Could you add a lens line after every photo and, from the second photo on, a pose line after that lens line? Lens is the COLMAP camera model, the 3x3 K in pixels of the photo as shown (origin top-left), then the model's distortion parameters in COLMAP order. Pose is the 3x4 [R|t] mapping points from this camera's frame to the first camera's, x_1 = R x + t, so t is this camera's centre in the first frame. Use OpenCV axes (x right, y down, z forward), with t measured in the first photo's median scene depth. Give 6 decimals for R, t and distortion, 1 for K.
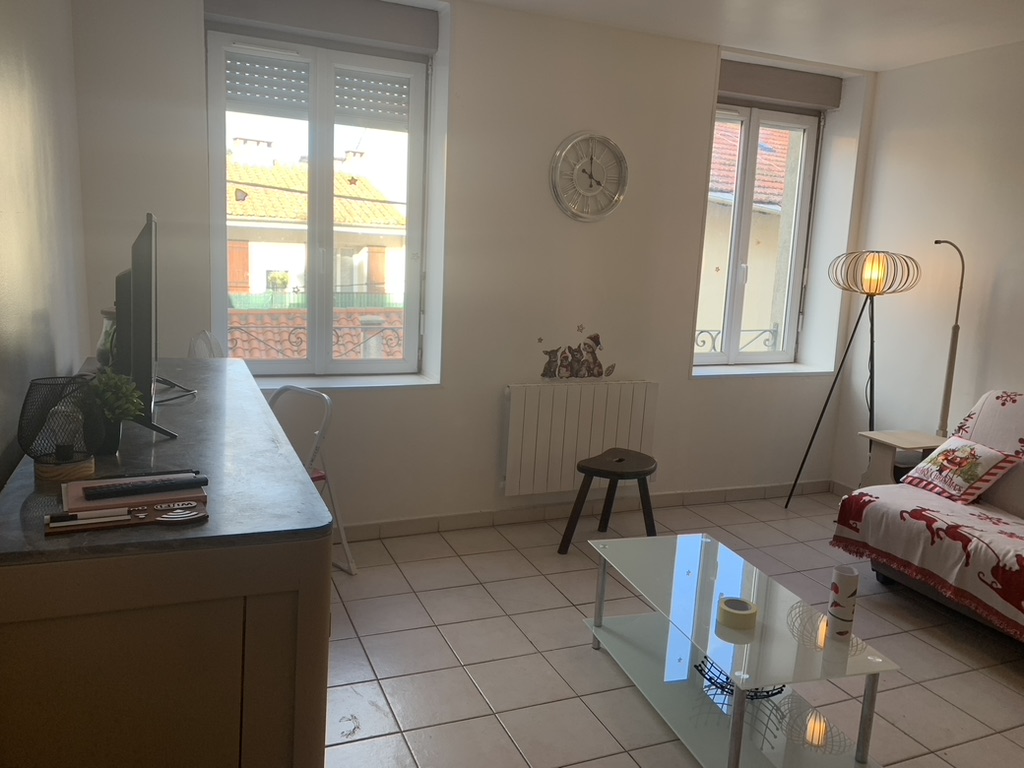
lens RADIAL K [[785.1, 0, 511.6], [0, 785.1, 383.5], [0, 0, 1]] dist [0.039507, -0.027911]
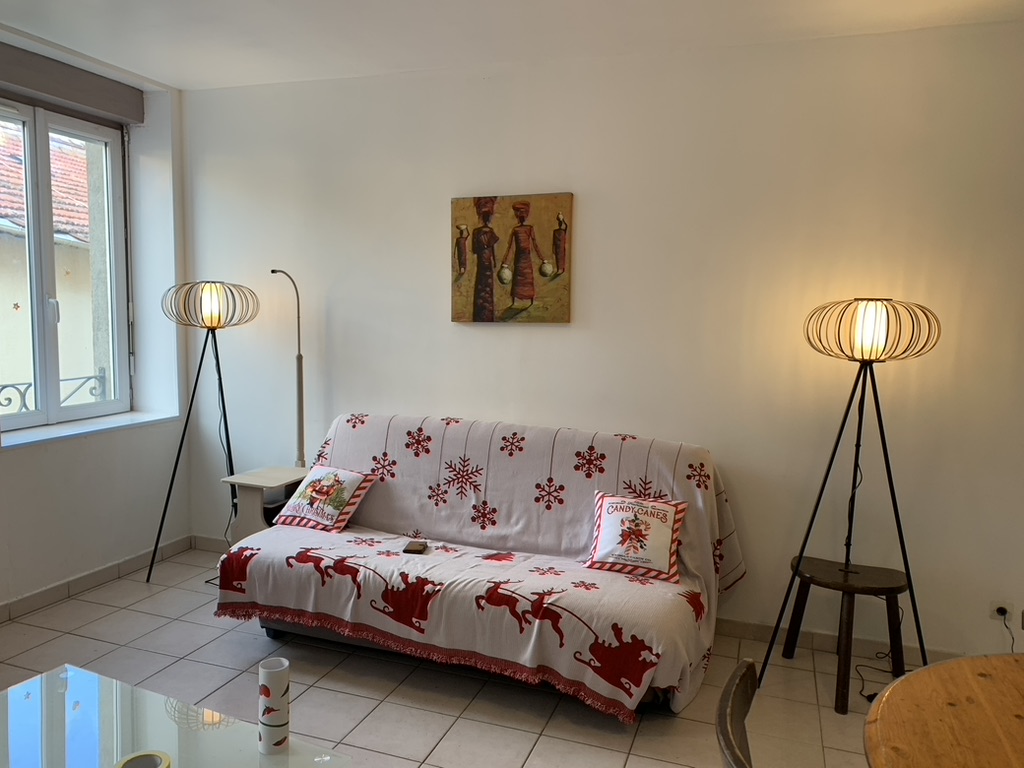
lens RADIAL K [[785.1, 0, 503.7], [0, 785.1, 380.6], [0, 0, 1]] dist [0.039507, -0.027911]
pose [[0.679874, -0.101947, 0.726208, 0.011846], [0.137046, 0.990506, 0.010747, -0.016052], [-0.720409, 0.092217, 0.687391, 0.133041]]
